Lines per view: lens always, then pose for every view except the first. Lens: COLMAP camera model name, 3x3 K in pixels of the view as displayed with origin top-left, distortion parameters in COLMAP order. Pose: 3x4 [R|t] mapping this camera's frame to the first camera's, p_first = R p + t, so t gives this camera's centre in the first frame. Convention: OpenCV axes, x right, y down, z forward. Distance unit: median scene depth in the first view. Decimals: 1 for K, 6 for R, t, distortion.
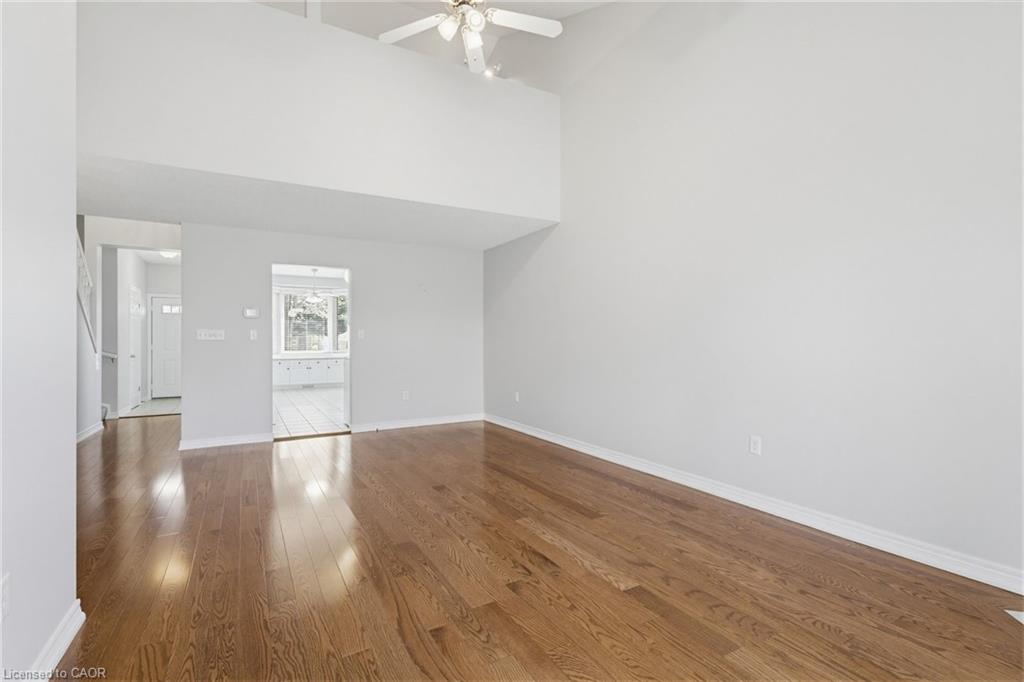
lens RADIAL K [[475.3, 0, 512.0], [0, 475.3, 341.0], [0, 0, 1]] dist [0.000270, 0.000042]
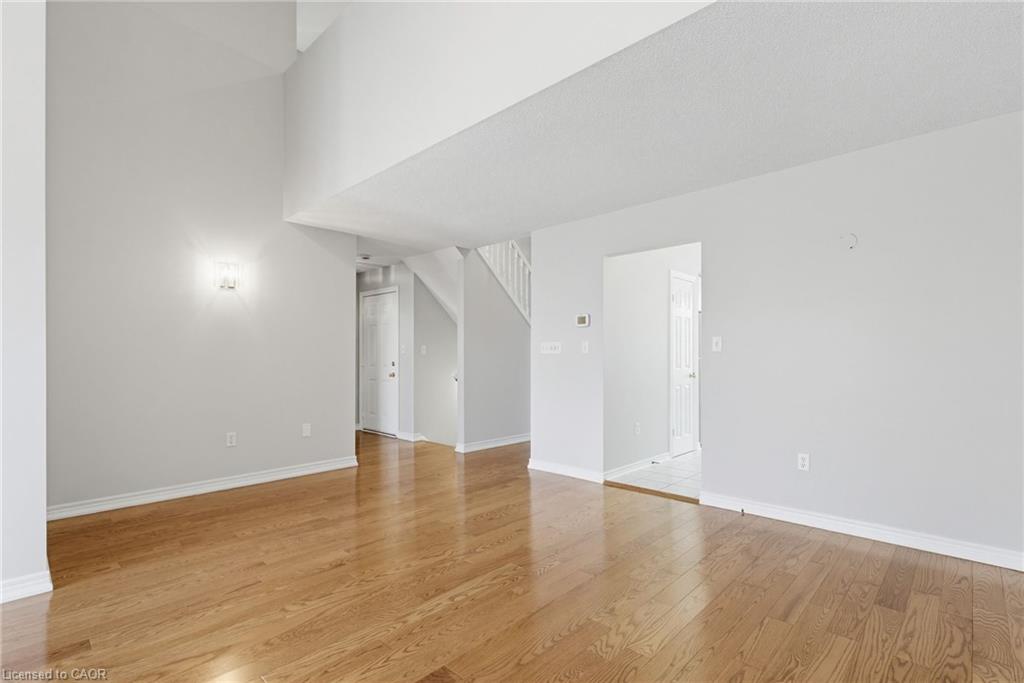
lens RADIAL K [[478.2, 0, 512.6], [0, 478.2, 355.5], [0, 0, 1]] dist [0.001046, 0.000289]
pose [[0.280920, -0.000070, -0.959731, 0.396882], [-0.001125, 0.999999, -0.000402, 0.003158], [0.959731, 0.001192, 0.280920, 1.231476]]
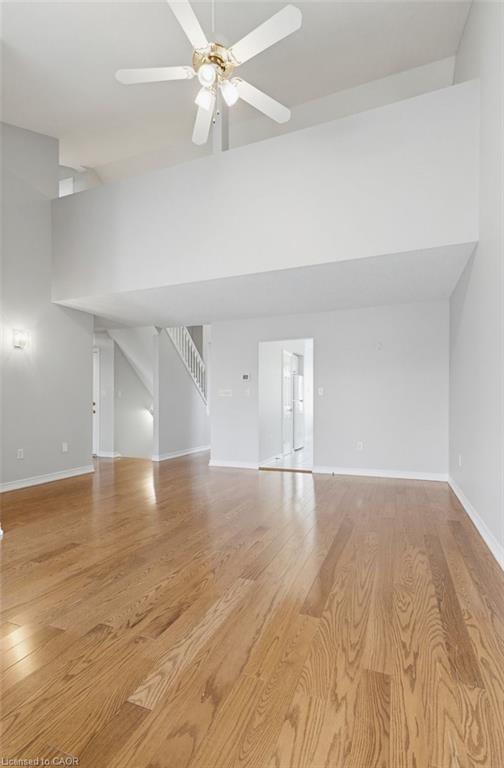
lens RADIAL K [[370.2, 0, 251.2], [0, 370.2, 400.8], [0, 0, 1]] dist [0.000298, 0.000375]
pose [[0.620197, -0.002607, -0.784442, 0.637980], [-0.003758, 0.999973, -0.006294, 0.034661], [0.784437, 0.006851, 0.620170, 0.603746]]
